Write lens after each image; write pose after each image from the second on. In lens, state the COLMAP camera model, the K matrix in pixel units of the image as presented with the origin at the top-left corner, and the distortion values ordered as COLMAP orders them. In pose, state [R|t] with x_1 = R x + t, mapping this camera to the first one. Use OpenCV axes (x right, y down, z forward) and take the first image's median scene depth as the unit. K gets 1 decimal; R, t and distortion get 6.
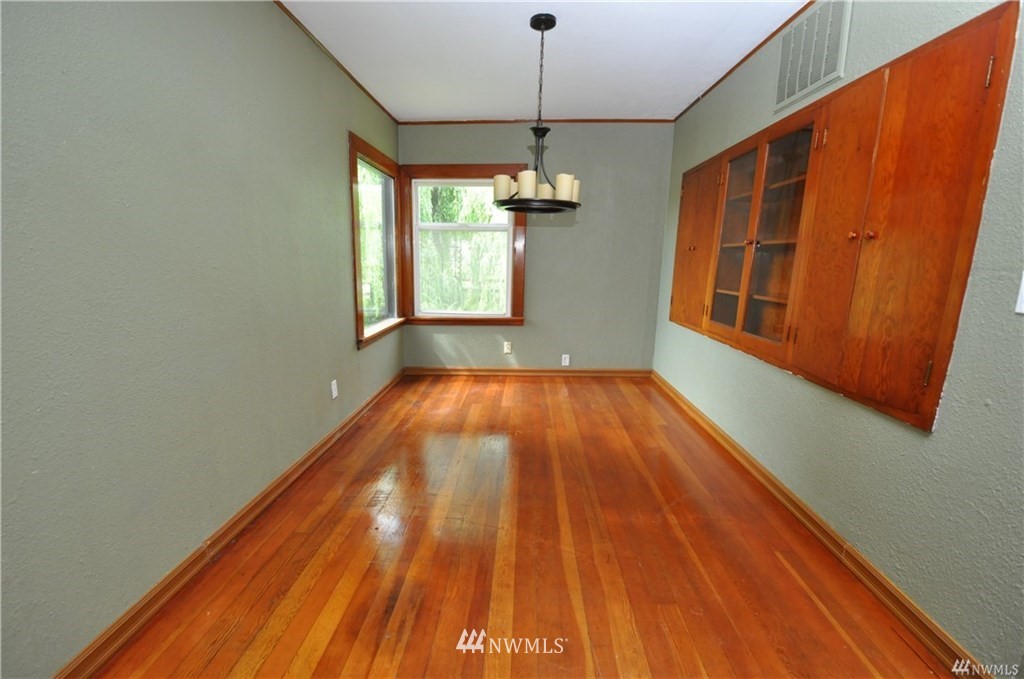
lens RADIAL K [[448.4, 0, 507.7], [0, 448.4, 351.7], [0, 0, 1]] dist [0.000427, -0.012576]
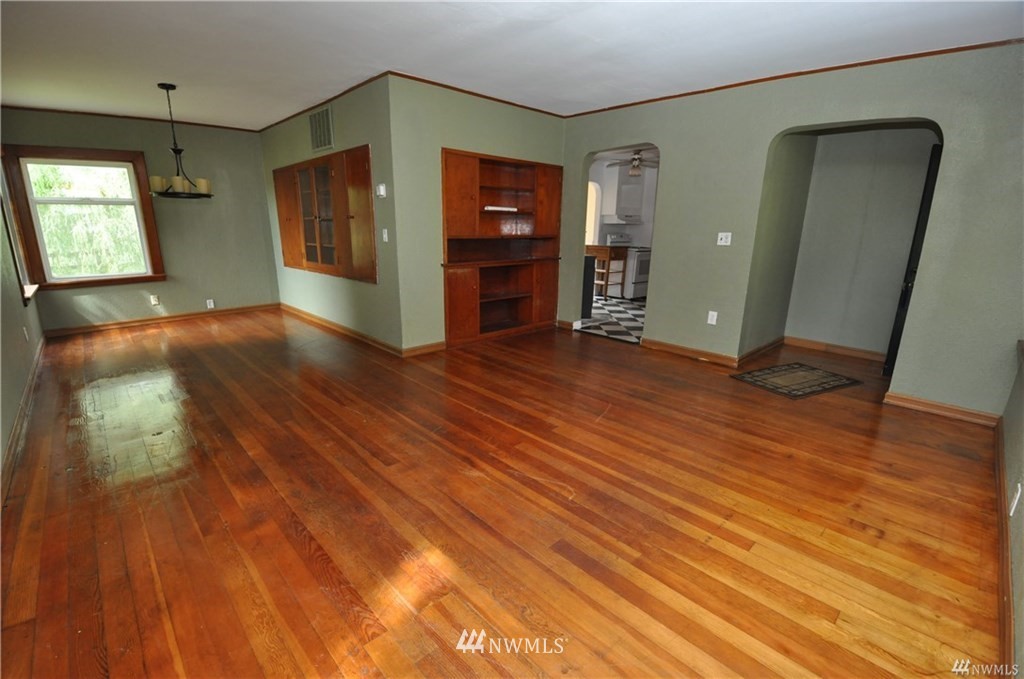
lens RADIAL K [[448.4, 0, 507.7], [0, 448.4, 351.7], [0, 0, 1]] dist [0.000427, -0.012576]
pose [[0.699672, -0.202982, 0.685024, -0.219208], [0.150798, 0.979149, 0.136113, 0.125576], [-0.698369, 0.008066, 0.715693, -0.646239]]
